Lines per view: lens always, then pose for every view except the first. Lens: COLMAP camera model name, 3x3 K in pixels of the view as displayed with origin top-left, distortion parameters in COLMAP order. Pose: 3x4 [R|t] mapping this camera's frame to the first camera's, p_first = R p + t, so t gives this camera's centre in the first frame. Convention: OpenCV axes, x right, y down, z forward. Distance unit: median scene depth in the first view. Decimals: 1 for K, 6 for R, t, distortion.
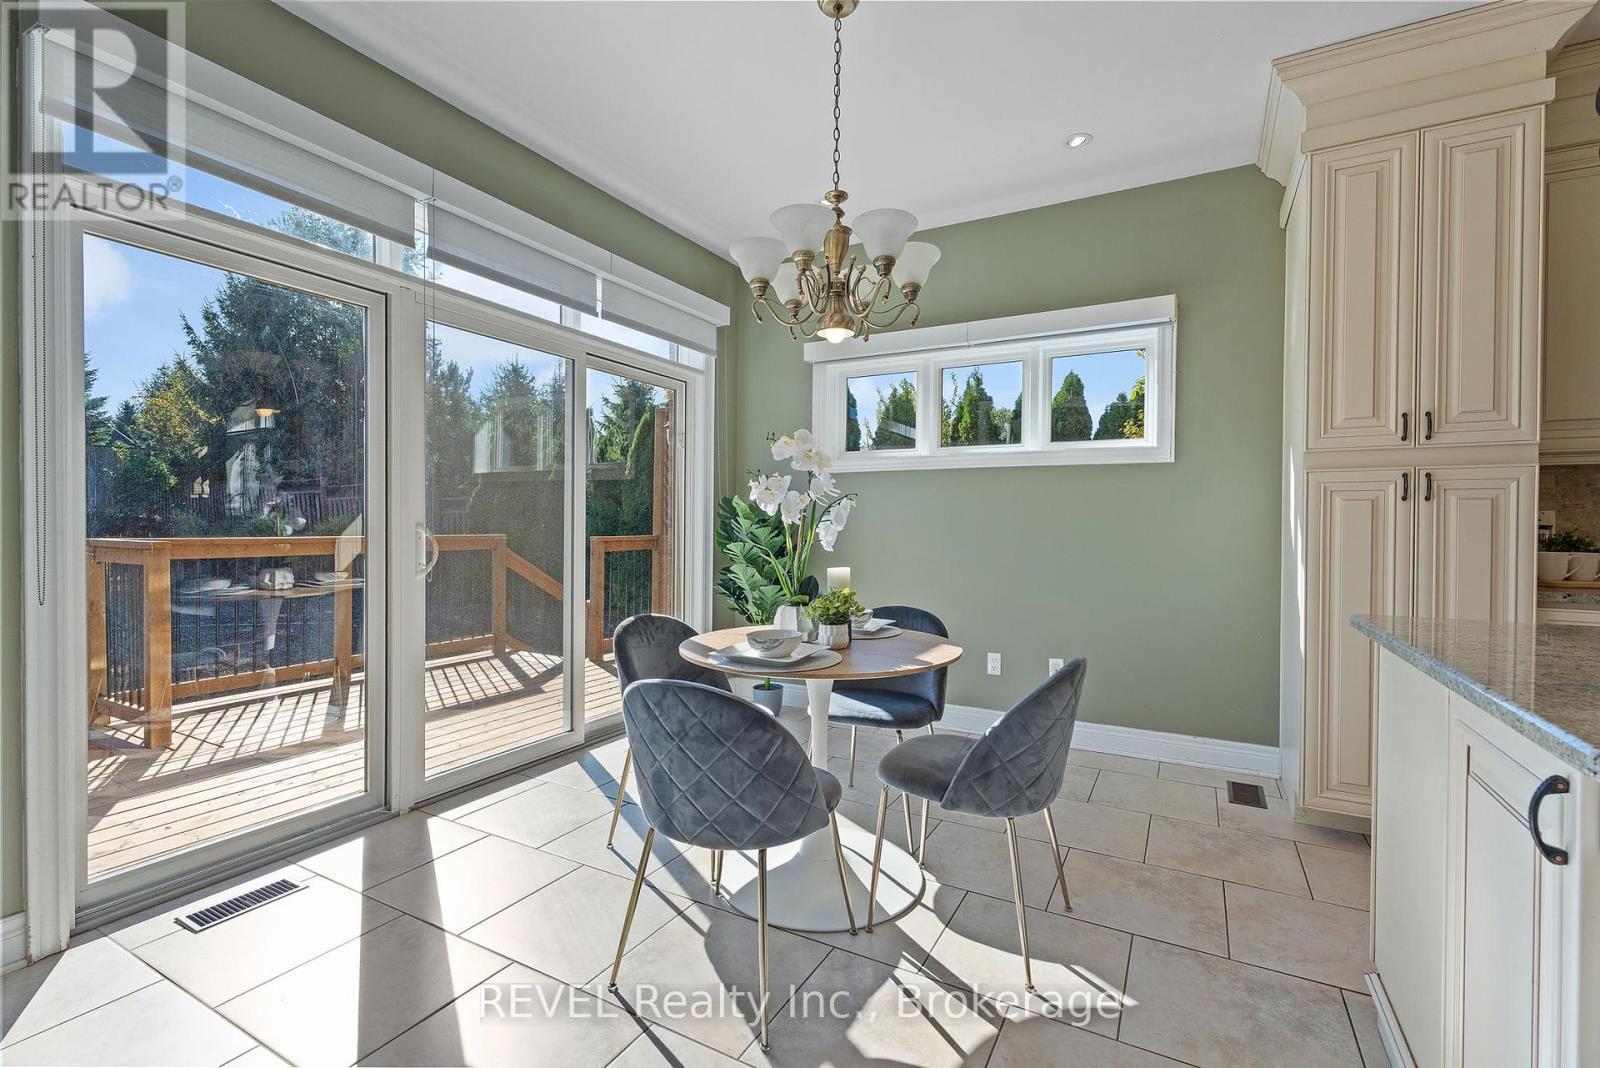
lens RADIAL K [[724.1, 0, 793.5], [0, 724.1, 525.1], [0, 0, 1]] dist [-0.000874, -0.000703]
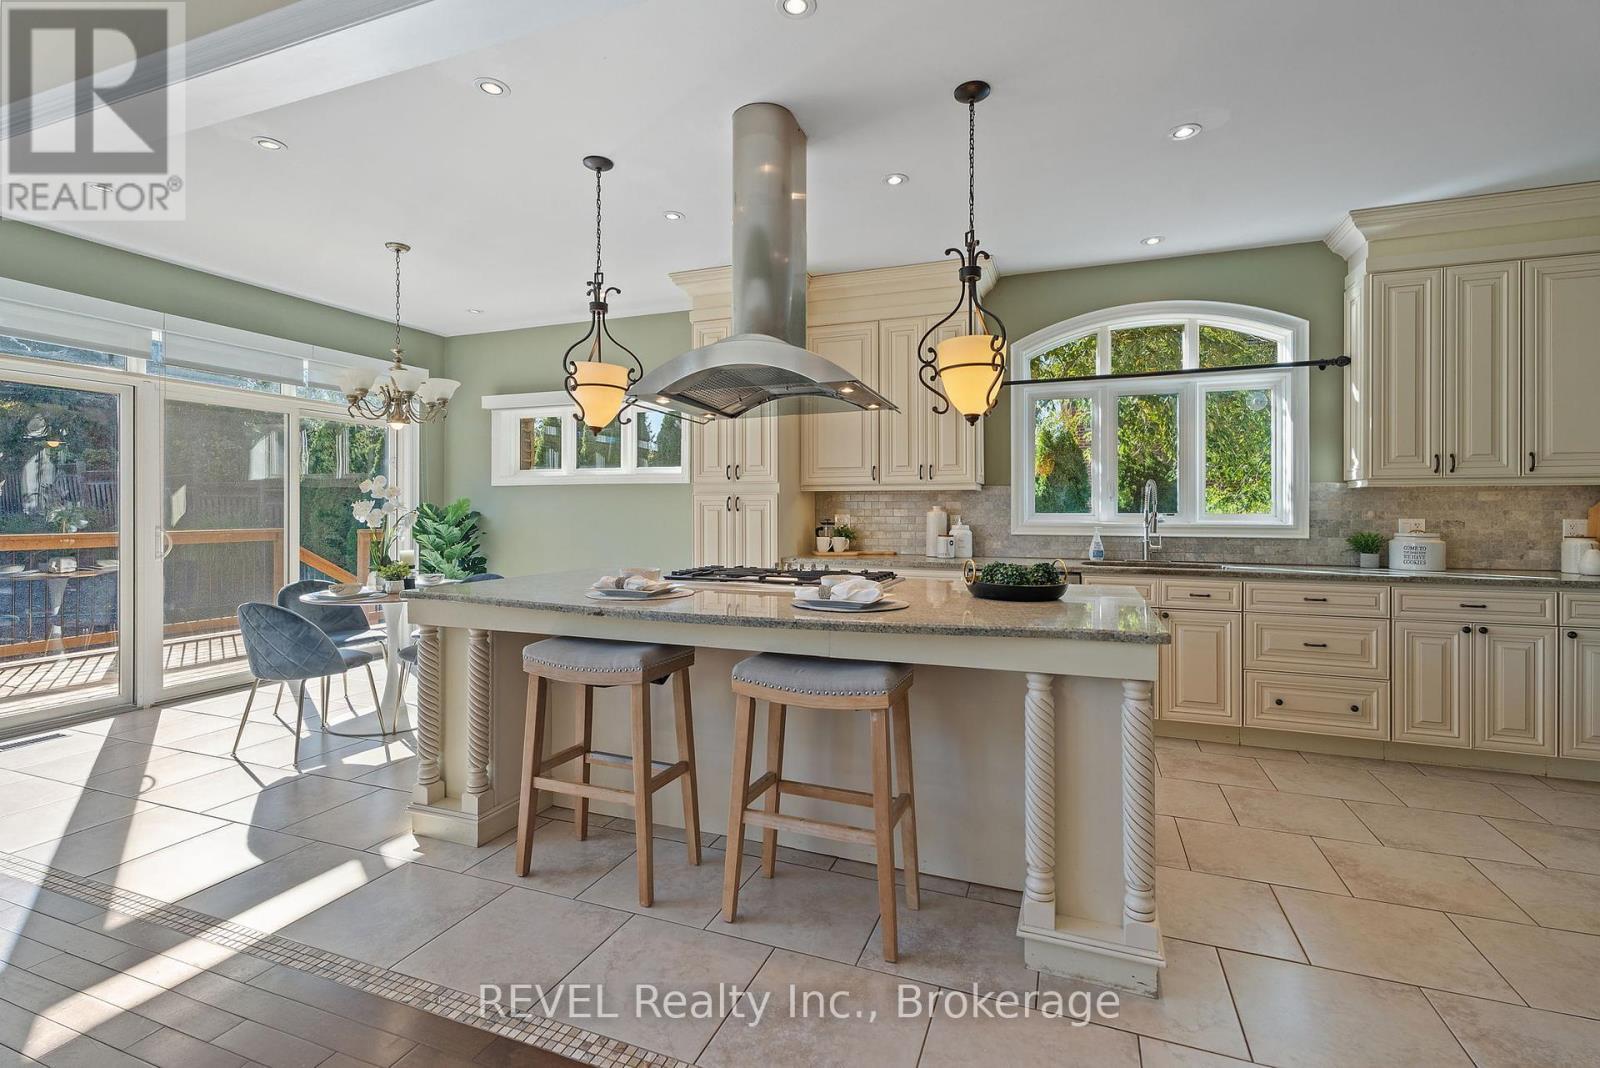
lens RADIAL K [[724.1, 0, 797.0], [0, 724.1, 506.0], [0, 0, 1]] dist [-0.000874, -0.000703]
pose [[0.988263, -0.004011, 0.152711, 0.641393], [0.005135, 0.999963, -0.006971, -0.029645], [-0.152677, 0.007673, 0.988246, -0.804327]]
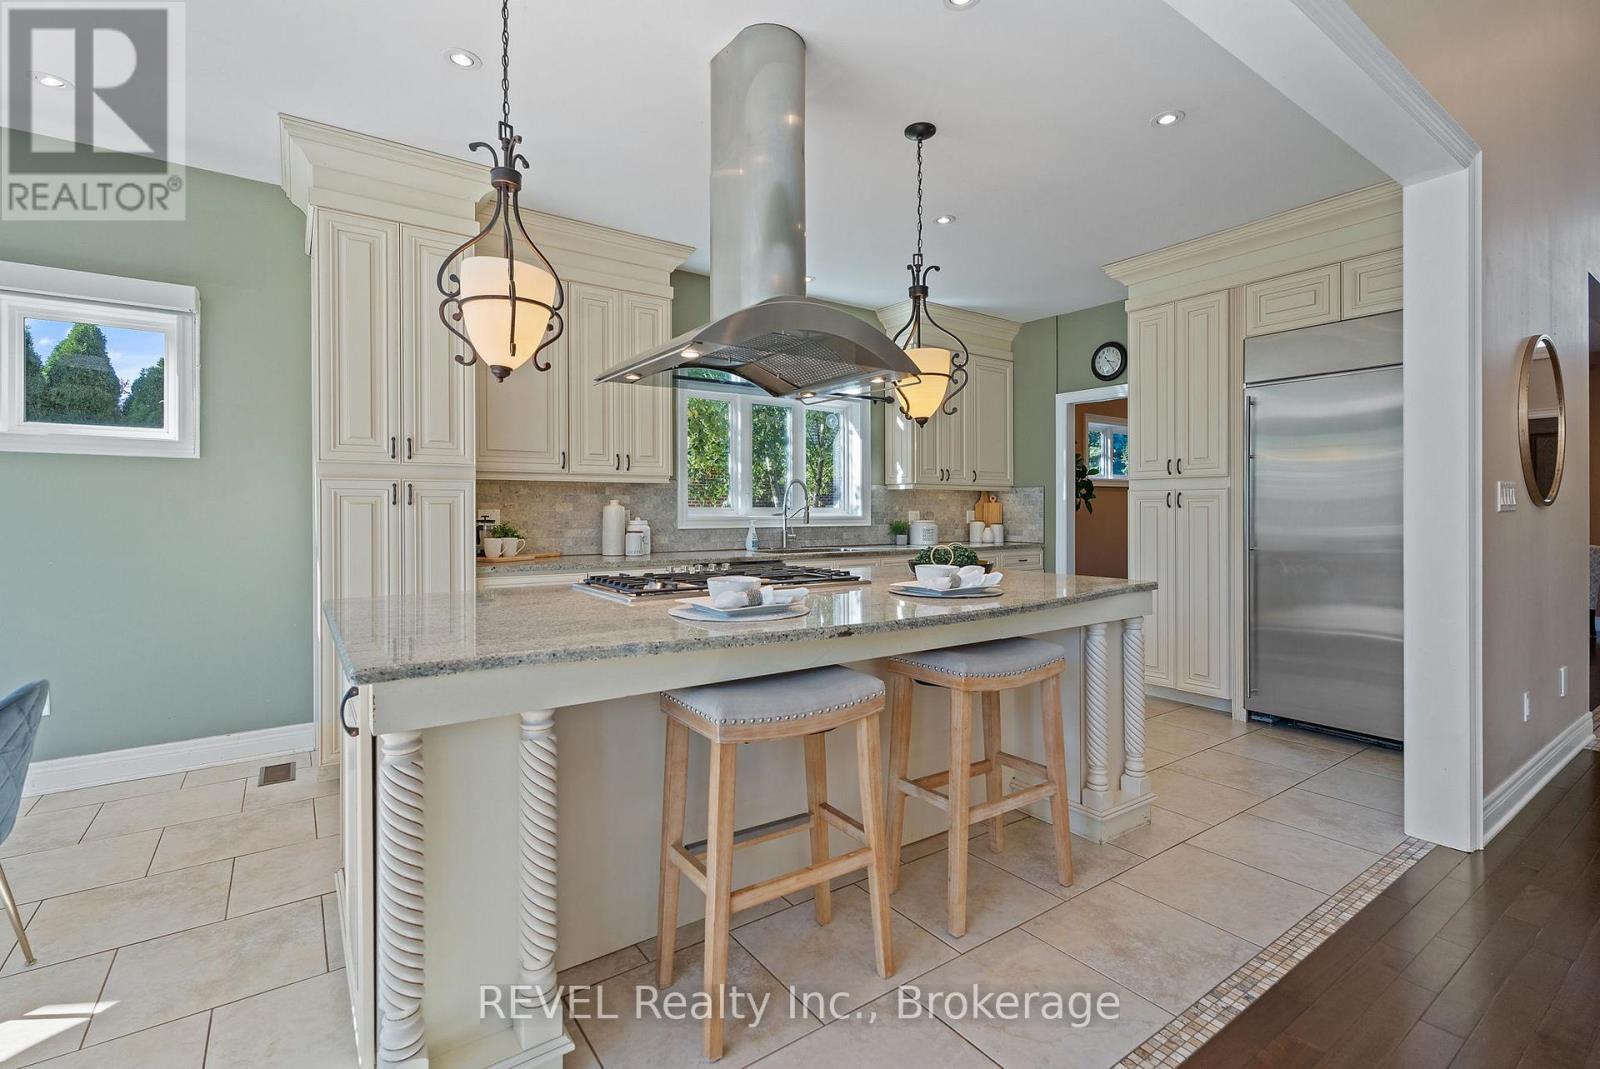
lens RADIAL K [[724.1, 0, 819.1], [0, 724.1, 510.8], [0, 0, 1]] dist [-0.000874, -0.000703]
pose [[0.409412, -0.008072, 0.912314, -0.024536], [0.005062, 0.999966, 0.006576, -0.024183], [-0.912336, 0.001926, 0.409439, -0.200791]]
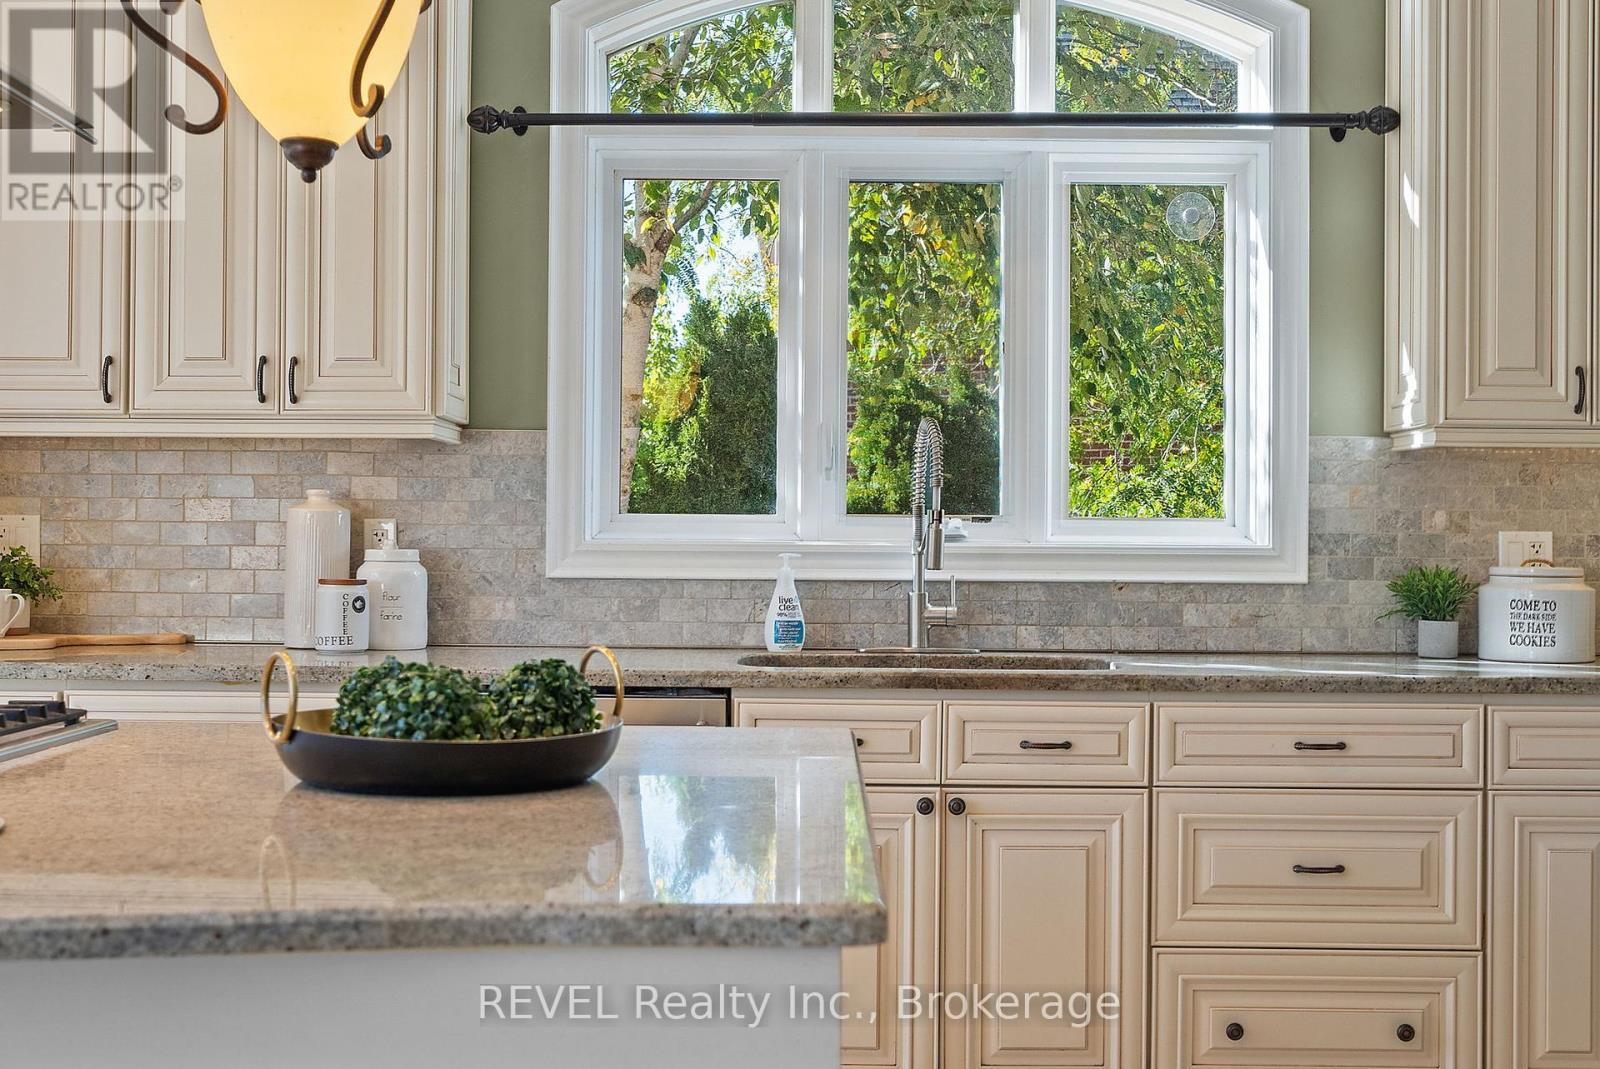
lens RADIAL K [[1973.8, 0, 814.3], [0, 1973.8, 499.8], [0, 0, 1]] dist [-0.030535, 0.000000]
pose [[0.865140, 0.007019, 0.501481, 0.811763], [-0.000297, 0.999909, -0.013484, -0.011575], [-0.501530, 0.011516, 0.865064, -0.624705]]
